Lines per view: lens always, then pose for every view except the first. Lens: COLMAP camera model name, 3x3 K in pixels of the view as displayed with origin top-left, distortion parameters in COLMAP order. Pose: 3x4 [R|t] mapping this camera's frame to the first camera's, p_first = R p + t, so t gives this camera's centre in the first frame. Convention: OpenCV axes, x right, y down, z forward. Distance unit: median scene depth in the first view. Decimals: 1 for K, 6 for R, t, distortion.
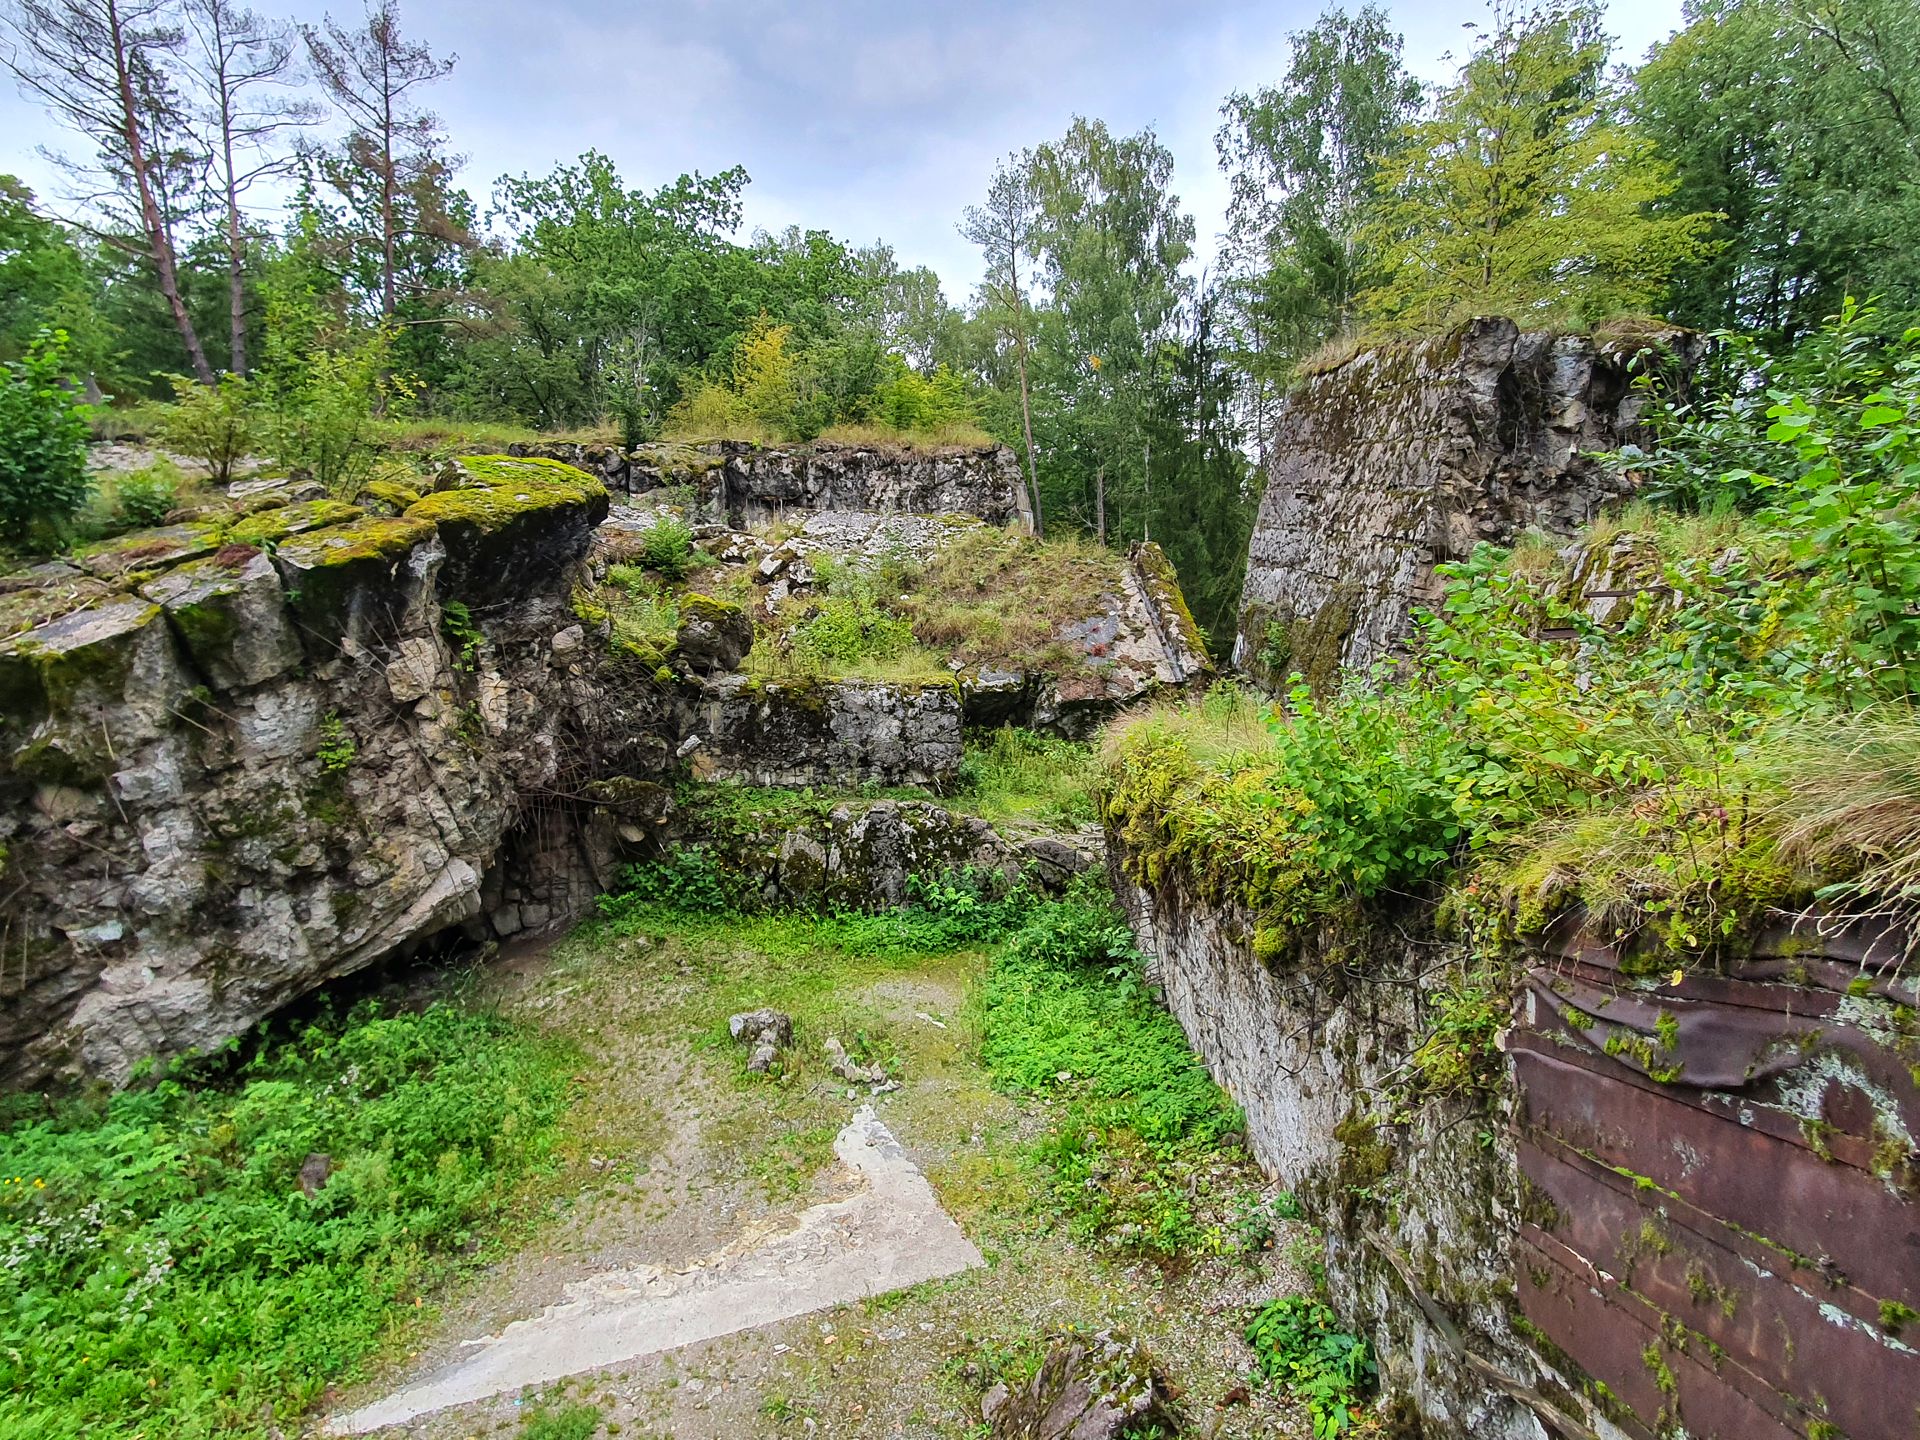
lens RADIAL K [[1011.0, 0, 960.0], [0, 1011.0, 720.0], [0, 0, 1]] dist [-0.003228, 0.016790]
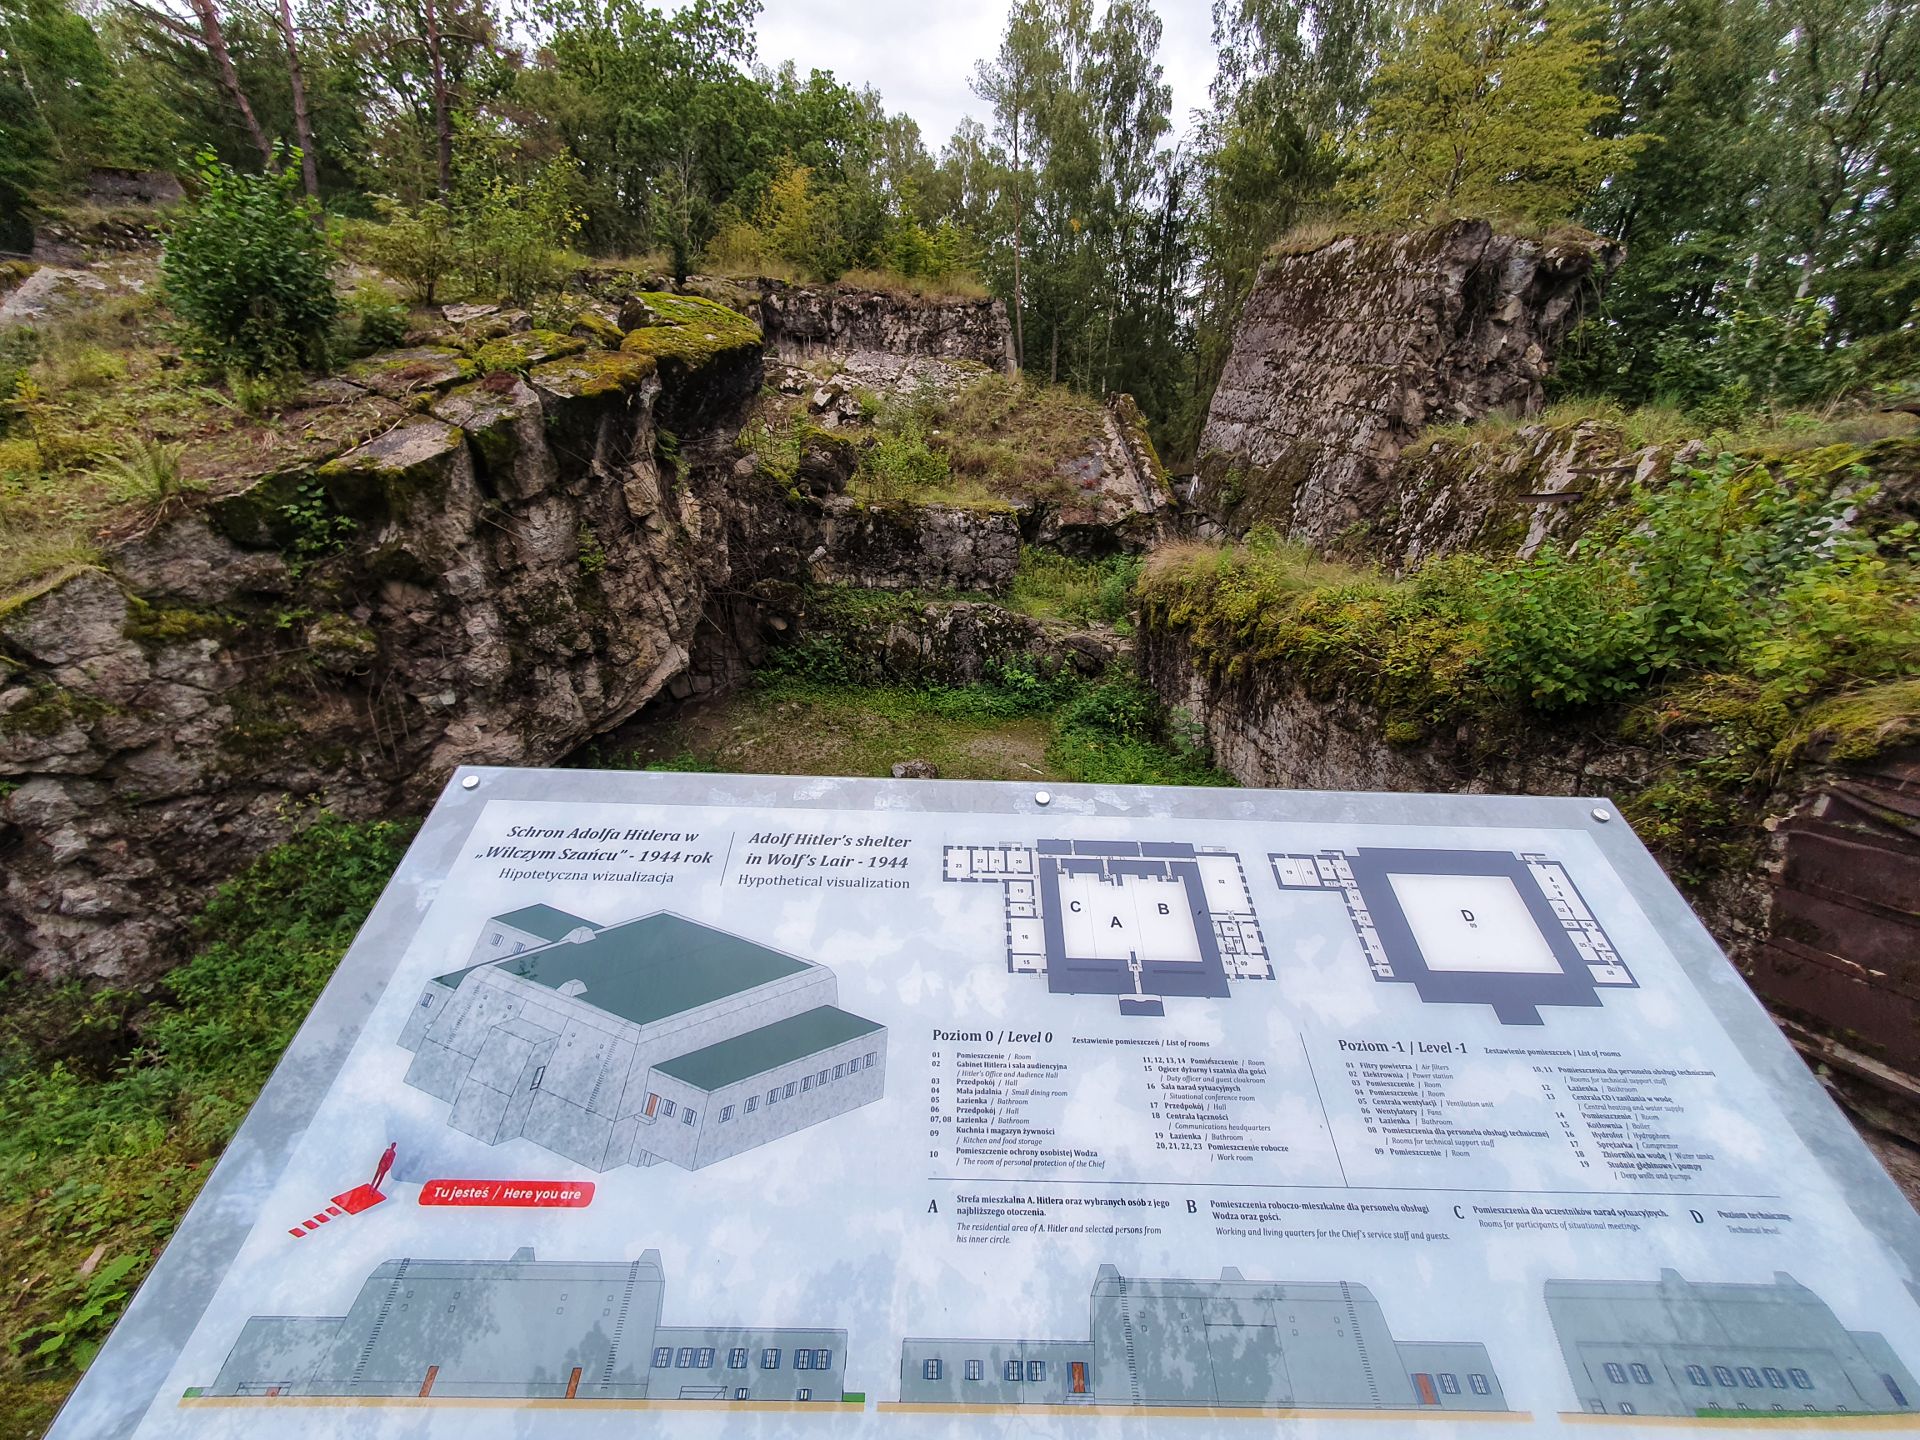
lens RADIAL K [[763.0, 0, 960.0], [0, 763.0, 720.0], [0, 0, 1]] dist [0.006068, 0.000240]
pose [[0.995571, 0.015866, 0.092659, -0.162895], [-0.038126, 0.969100, 0.243704, -0.012915], [-0.085930, -0.246157, 0.965413, 0.009879]]
